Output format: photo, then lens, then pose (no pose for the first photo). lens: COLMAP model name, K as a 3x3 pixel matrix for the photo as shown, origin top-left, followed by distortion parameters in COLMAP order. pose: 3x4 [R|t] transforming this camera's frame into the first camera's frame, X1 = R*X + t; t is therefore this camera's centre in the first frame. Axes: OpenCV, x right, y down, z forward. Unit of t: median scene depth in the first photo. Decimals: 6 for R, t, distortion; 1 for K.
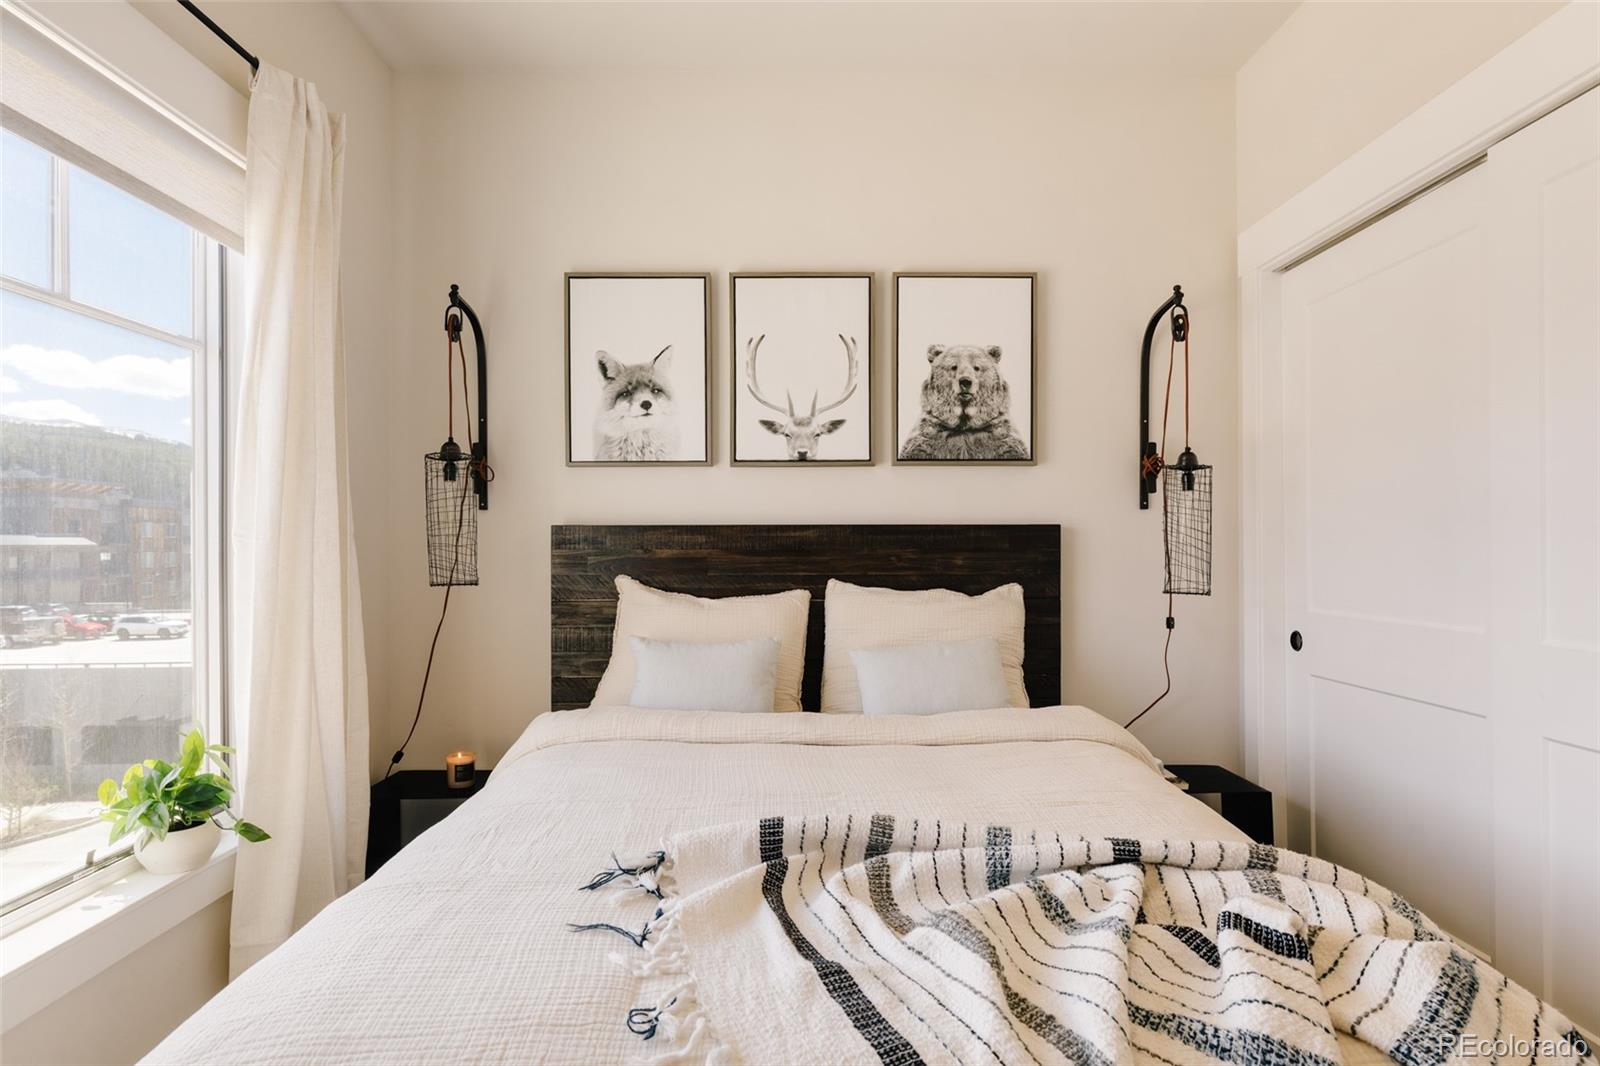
lens RADIAL K [[901.8, 0, 814.1], [0, 901.8, 541.7], [0, 0, 1]] dist [0.000422, 0.000426]
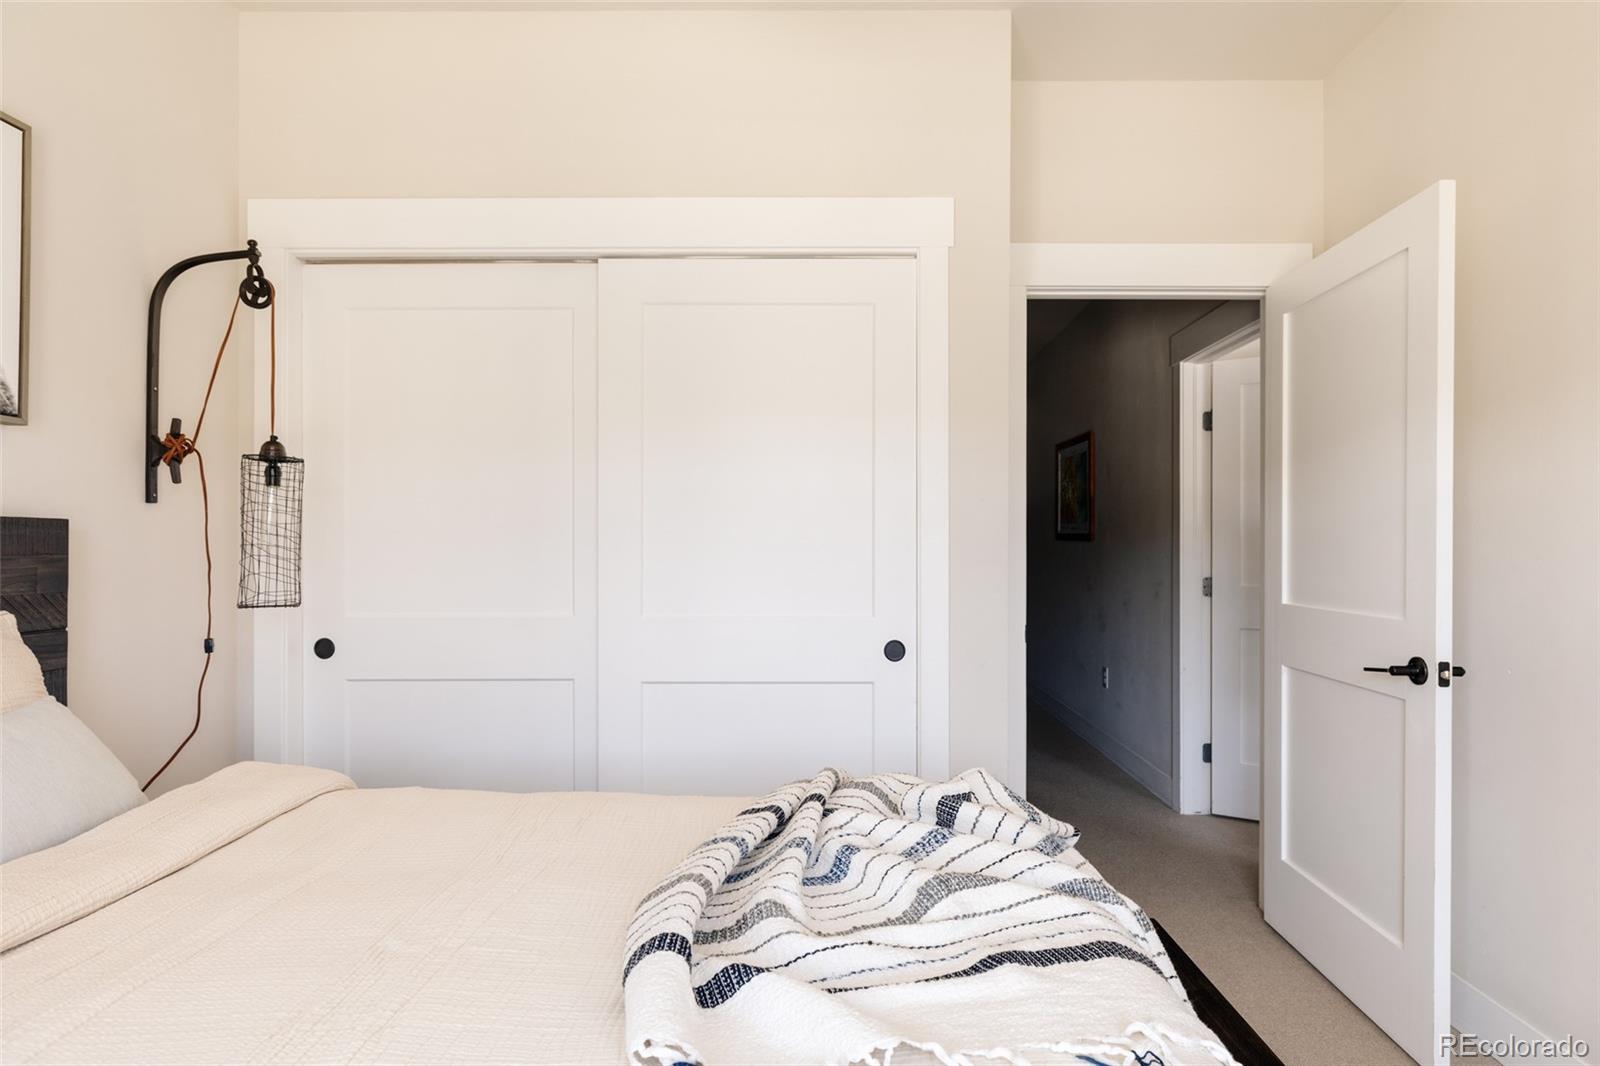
lens RADIAL K [[854.4, 0, 800.4], [0, 854.4, 539.8], [0, 0, 1]] dist [0.002583, 0.000193]
pose [[0.024301, 0.010012, 0.999655, -0.155470], [-0.002679, 0.999947, -0.009950, 0.000418], [-0.999701, -0.002436, 0.024327, 0.193904]]
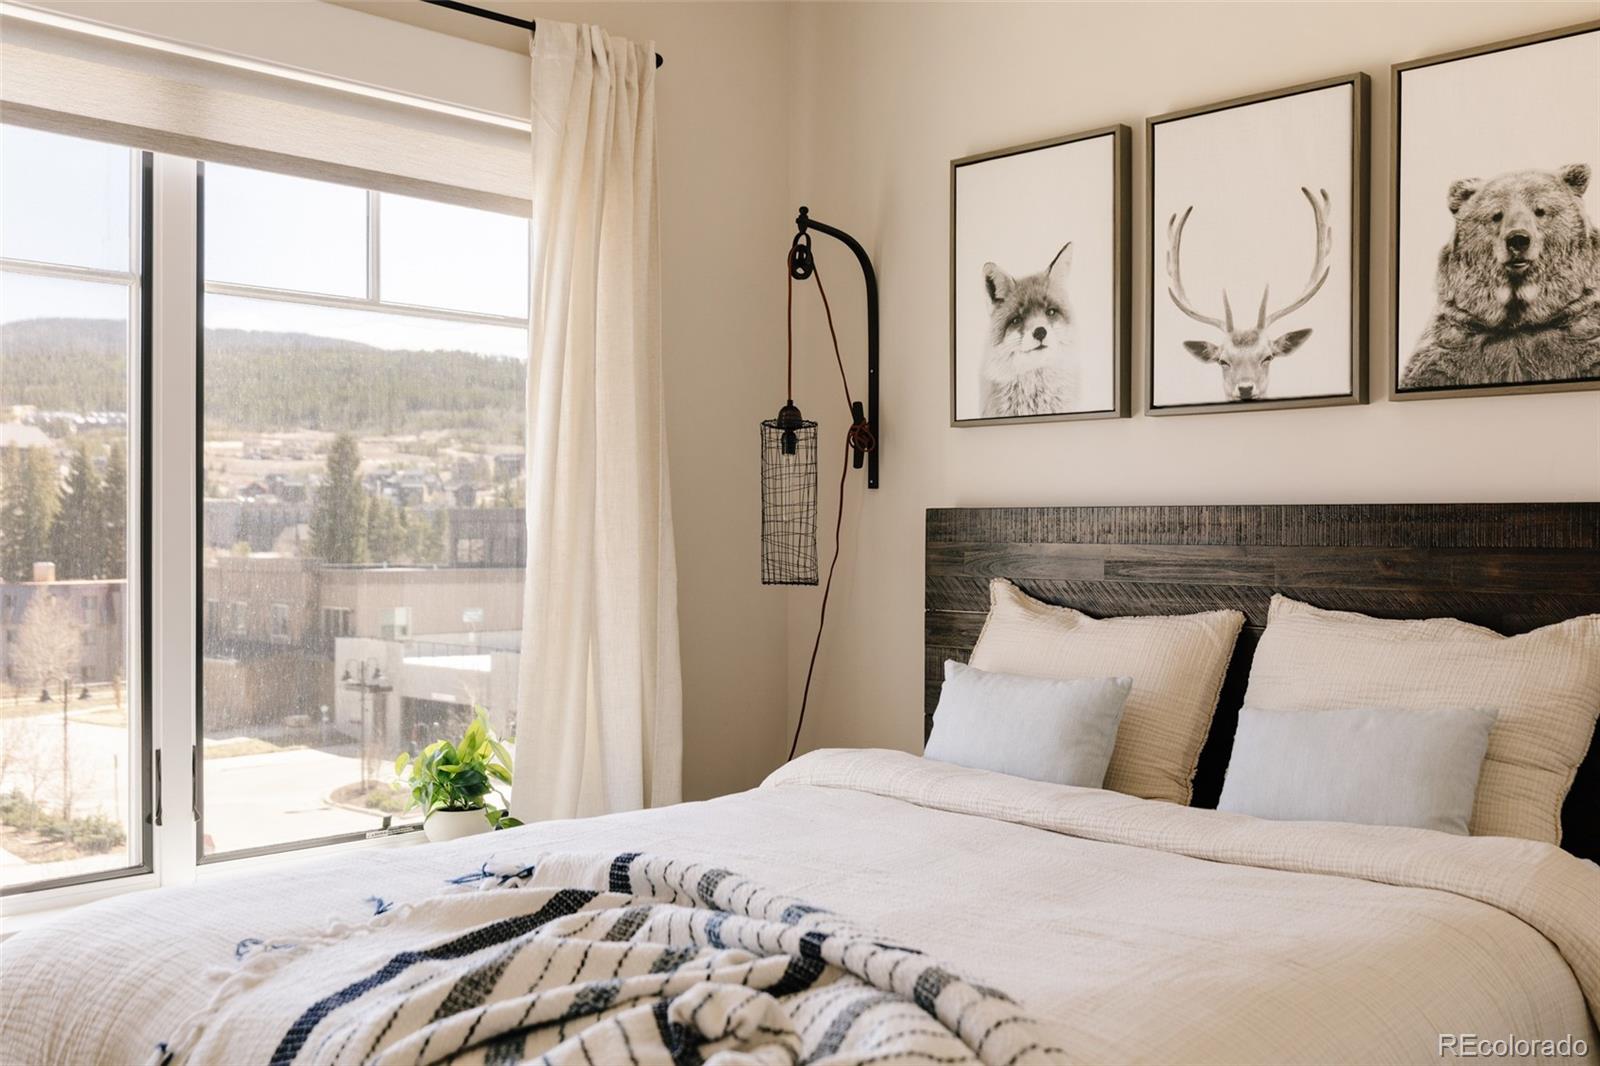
lens RADIAL K [[1556.6, 0, 806.2], [0, 1556.6, 539.4], [0, 0, 1]] dist [0.005507, -0.030134]
pose [[0.697350, 0.008637, -0.716679, 0.543896], [-0.008065, 0.999959, 0.004204, 0.002360], [0.716685, 0.002849, 0.697391, 0.041711]]
